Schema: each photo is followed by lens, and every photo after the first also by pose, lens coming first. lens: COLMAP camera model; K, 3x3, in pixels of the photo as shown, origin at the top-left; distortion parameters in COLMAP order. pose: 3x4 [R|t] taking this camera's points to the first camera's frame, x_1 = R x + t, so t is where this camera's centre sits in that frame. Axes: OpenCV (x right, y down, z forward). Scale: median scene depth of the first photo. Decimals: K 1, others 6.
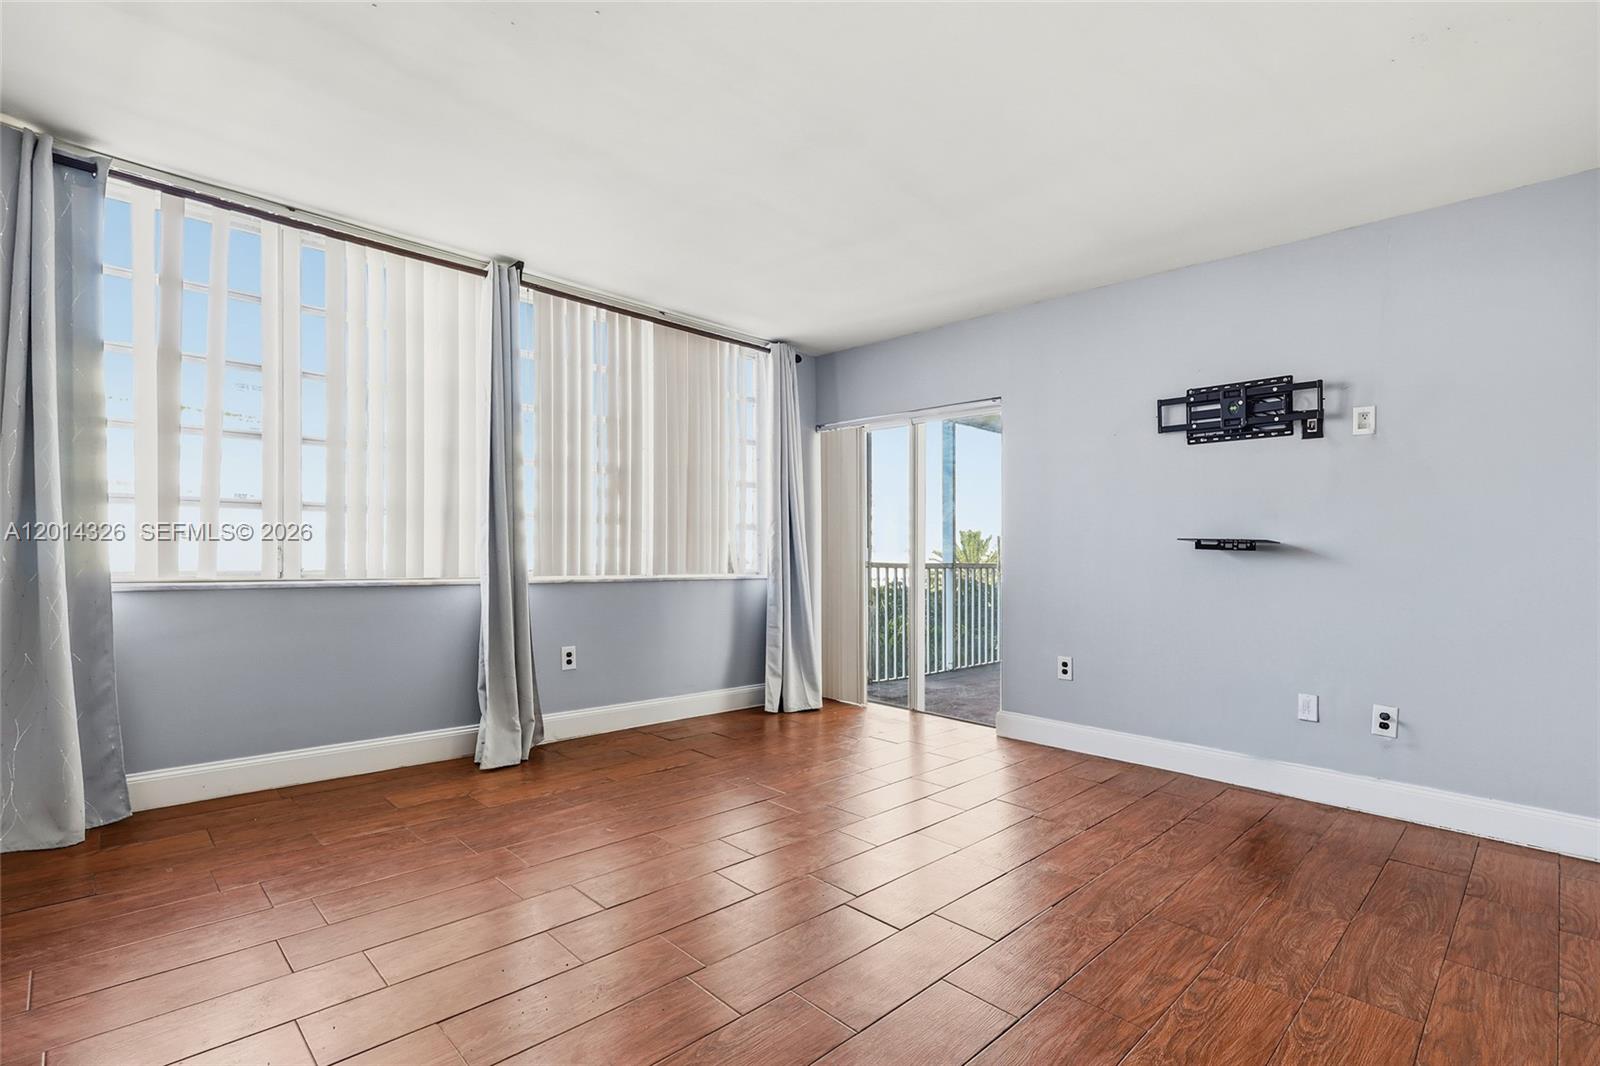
lens RADIAL K [[760.3, 0, 787.9], [0, 760.3, 549.7], [0, 0, 1]] dist [0.001476, 0.000555]
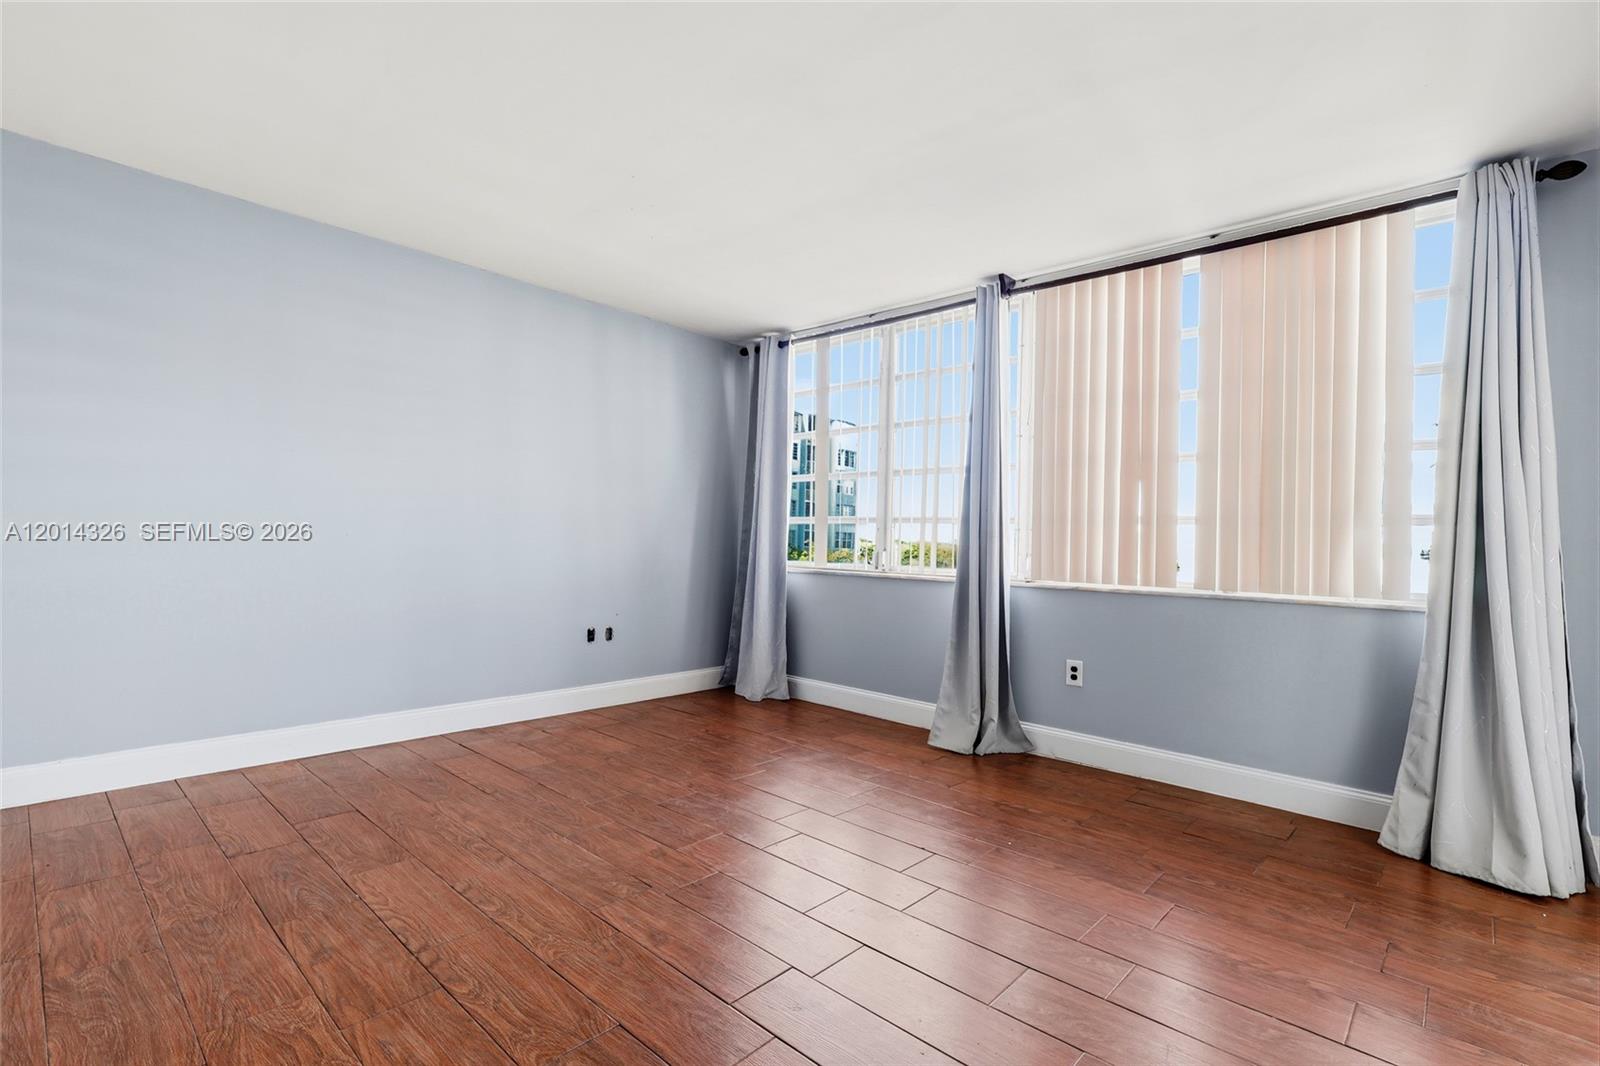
lens RADIAL K [[740.8, 0, 783.4], [0, 740.8, 541.3], [0, 0, 1]] dist [-0.000960, 0.000356]
pose [[0.043221, -0.017601, -0.998910, 0.621218], [-0.027708, 0.999439, -0.018809, 0.012606], [0.998681, 0.028491, 0.042710, 0.651102]]
